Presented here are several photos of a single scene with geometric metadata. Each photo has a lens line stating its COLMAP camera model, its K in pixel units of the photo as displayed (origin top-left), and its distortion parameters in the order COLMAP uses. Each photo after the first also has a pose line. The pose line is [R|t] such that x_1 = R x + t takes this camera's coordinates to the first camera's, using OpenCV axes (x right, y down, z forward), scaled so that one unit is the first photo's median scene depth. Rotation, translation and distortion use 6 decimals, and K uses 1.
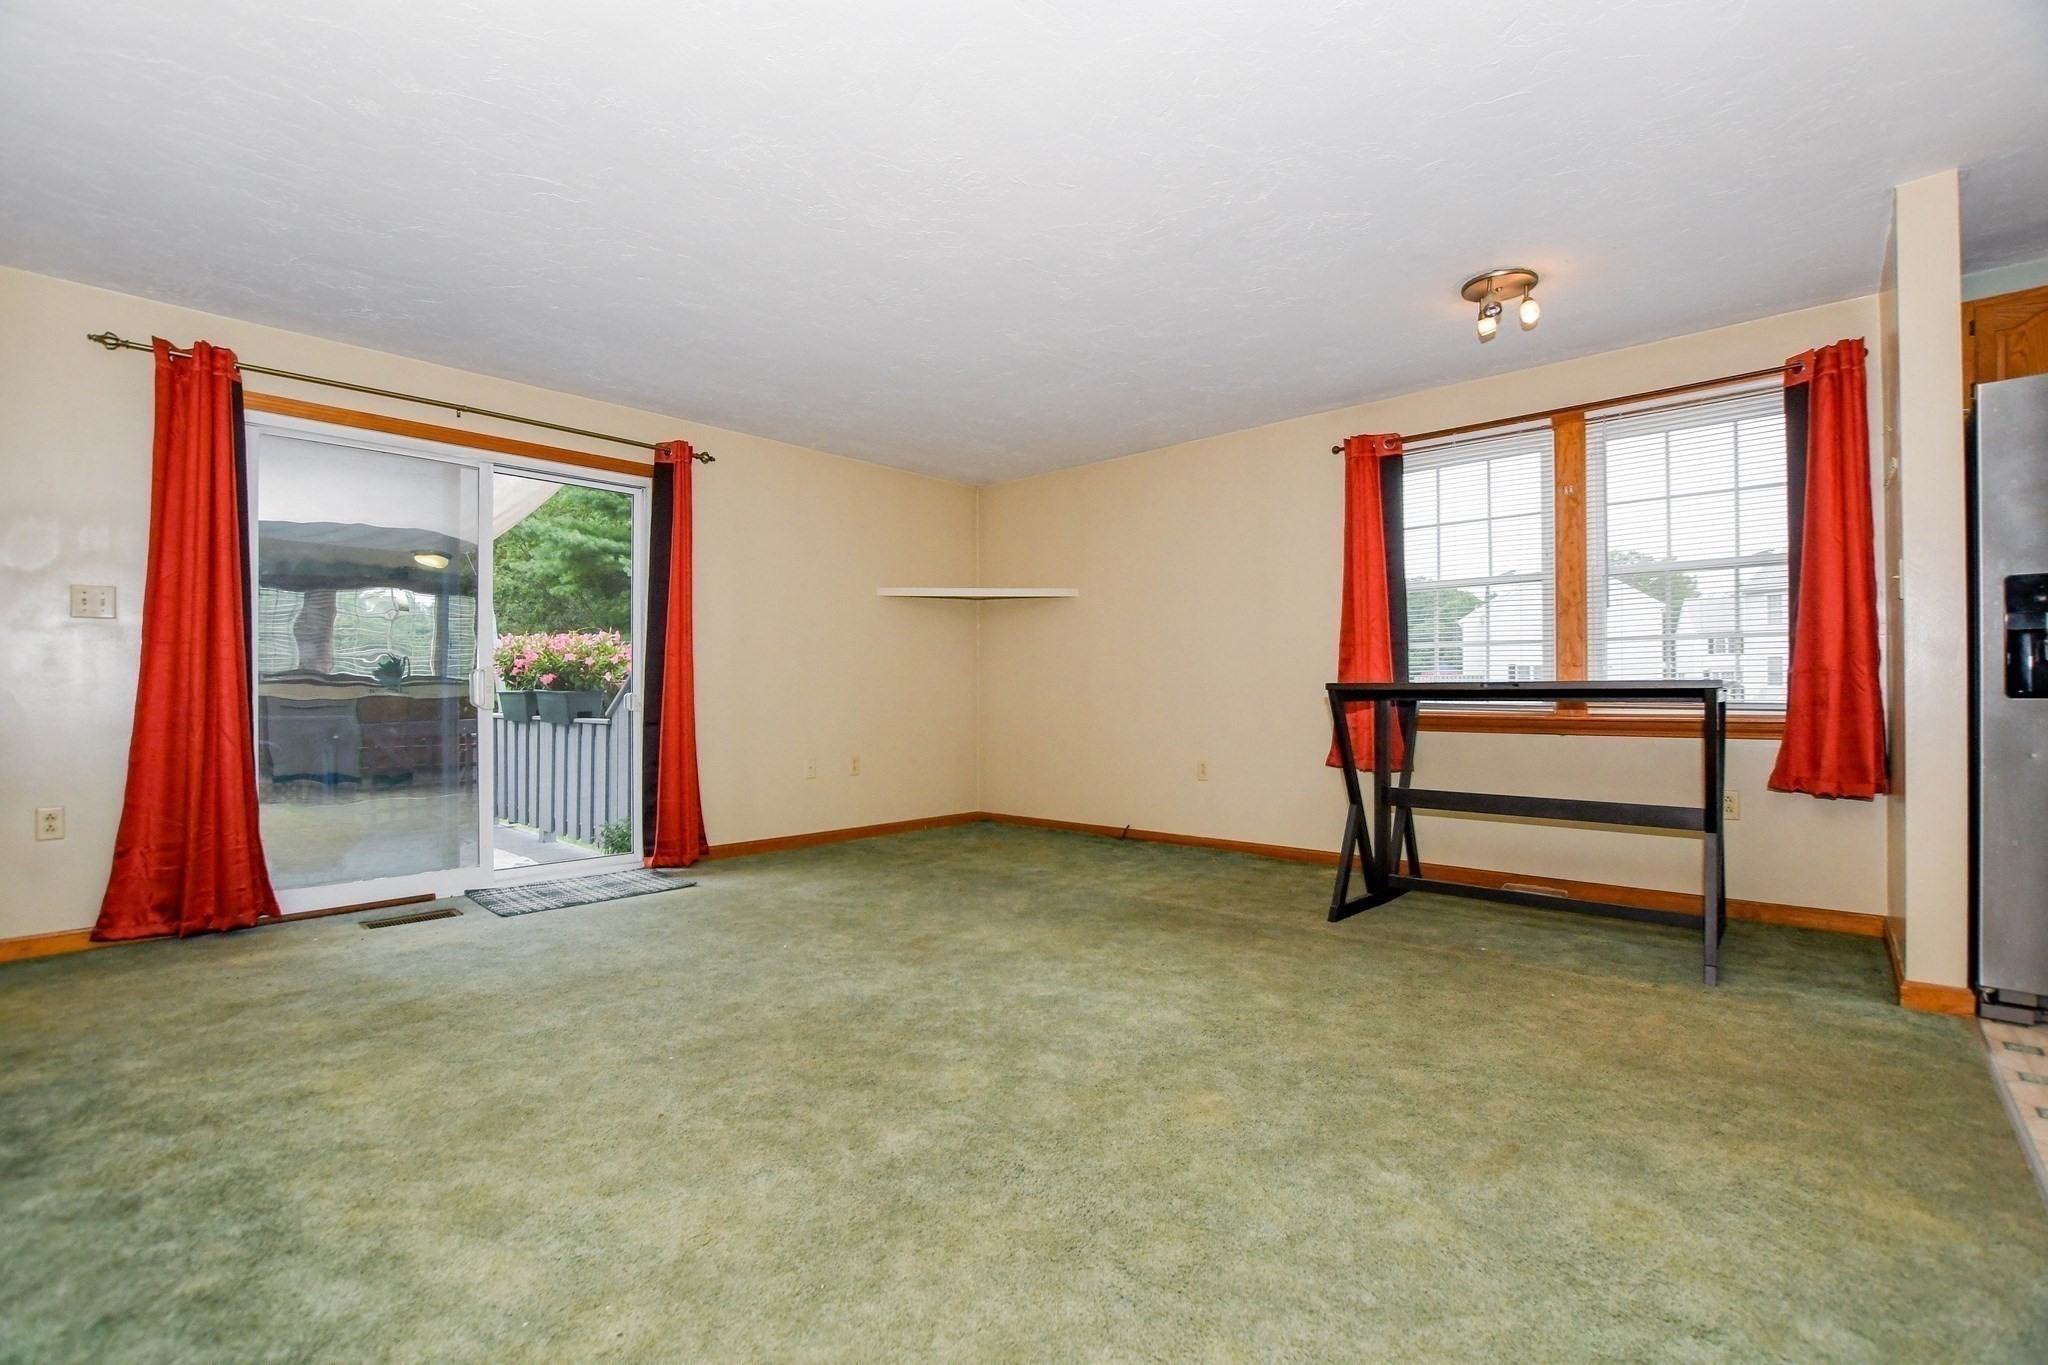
lens RADIAL K [[903.7, 0, 1017.0], [0, 903.7, 684.1], [0, 0, 1]] dist [-0.032144, 0.005166]
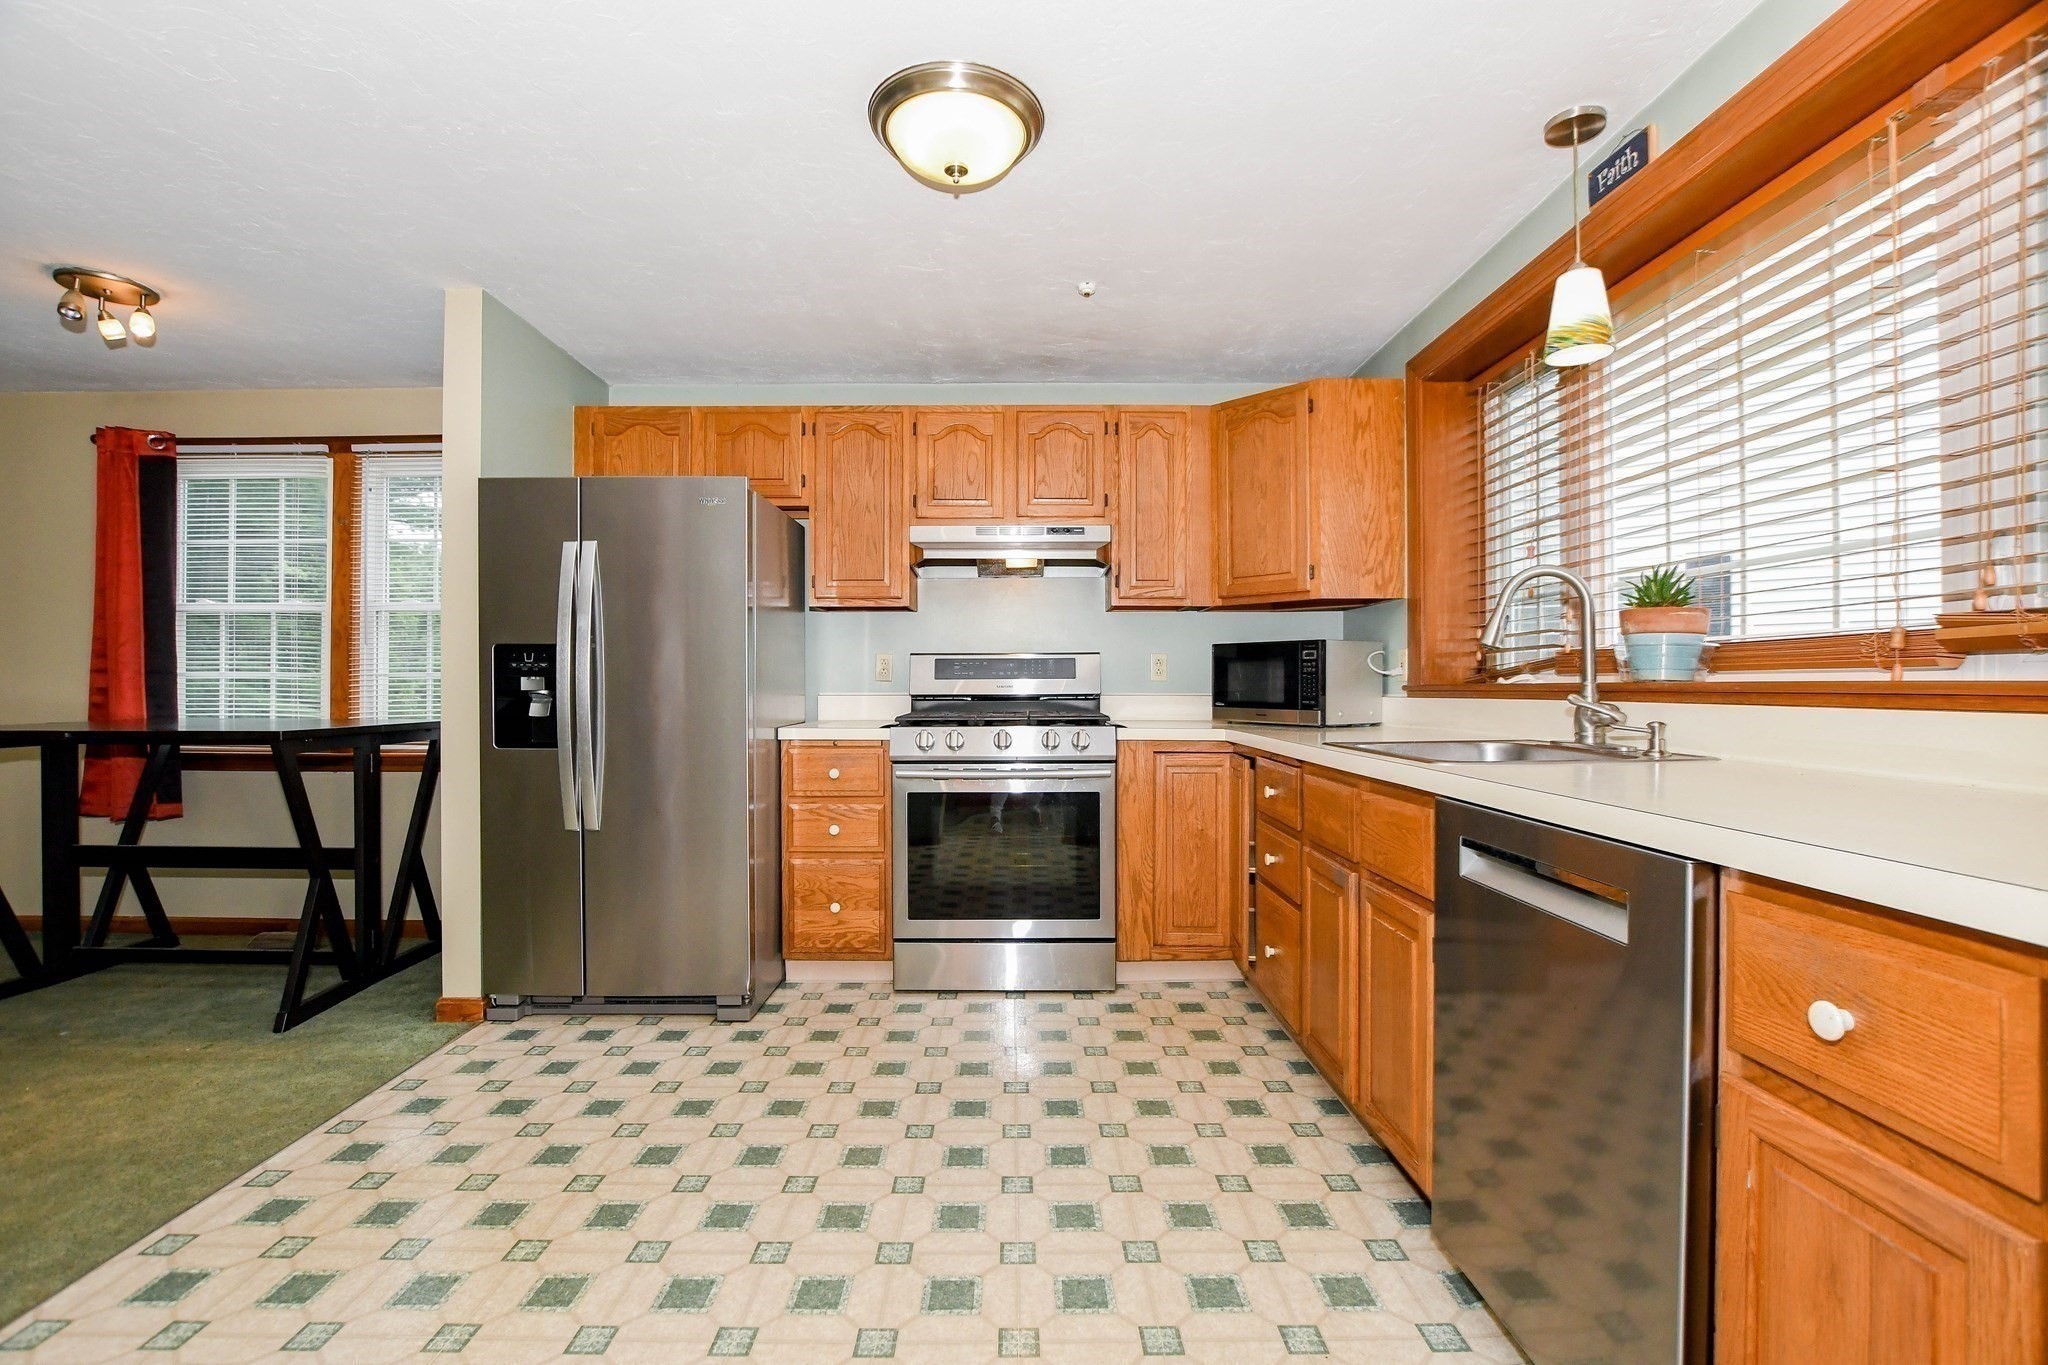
lens RADIAL K [[903.7, 0, 1017.0], [0, 903.7, 684.1], [0, 0, 1]] dist [-0.032144, 0.005166]
pose [[0.734037, 0.004802, 0.679093, 0.606379], [-0.010321, 0.999938, 0.004086, -0.059615], [-0.679031, -0.010008, 0.734041, -0.272368]]
